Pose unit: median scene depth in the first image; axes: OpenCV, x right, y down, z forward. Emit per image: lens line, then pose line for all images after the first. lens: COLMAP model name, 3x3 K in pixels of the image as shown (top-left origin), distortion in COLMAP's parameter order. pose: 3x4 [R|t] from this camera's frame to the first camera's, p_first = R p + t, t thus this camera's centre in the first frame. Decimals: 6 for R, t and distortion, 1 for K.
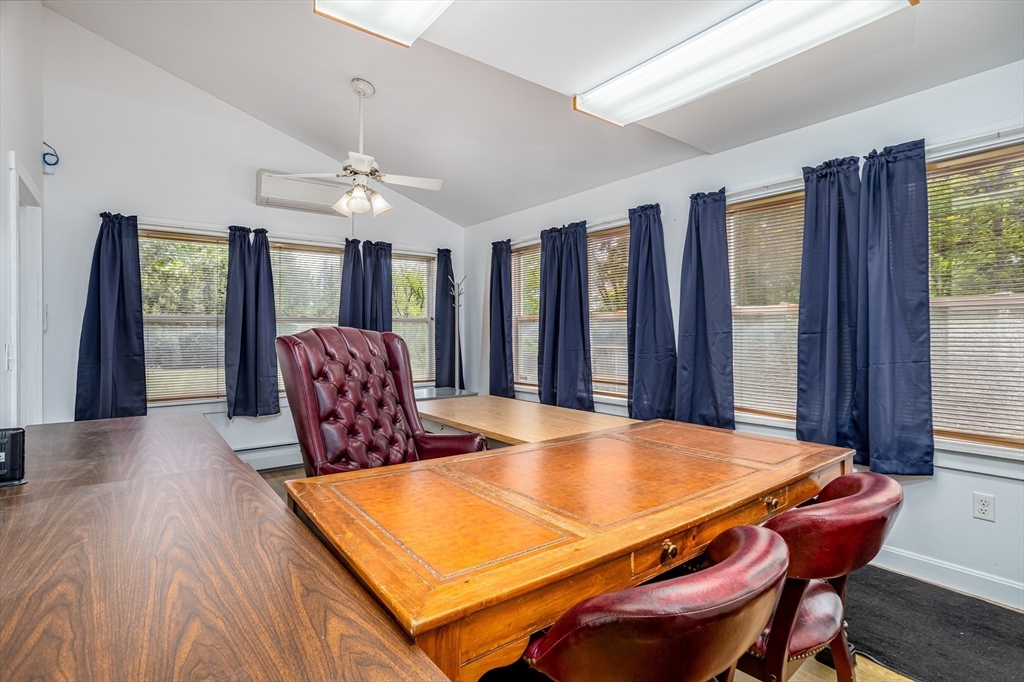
lens RADIAL K [[496.3, 0, 513.2], [0, 496.3, 337.7], [0, 0, 1]] dist [0.001008, 0.000439]
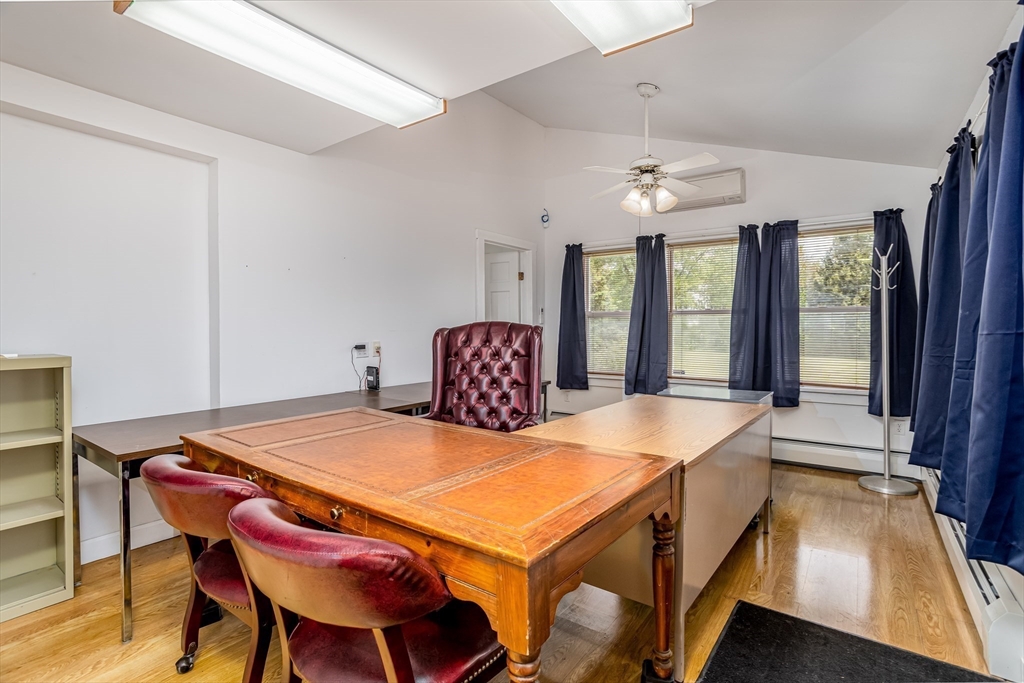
lens RADIAL K [[496.3, 0, 512.8], [0, 496.3, 334.2], [0, 0, 1]] dist [0.001008, 0.000439]
pose [[0.282150, 0.023063, -0.959093, 0.501033], [-0.017287, 0.999671, 0.018953, -0.003591], [0.959215, 0.011233, 0.282456, 0.348165]]
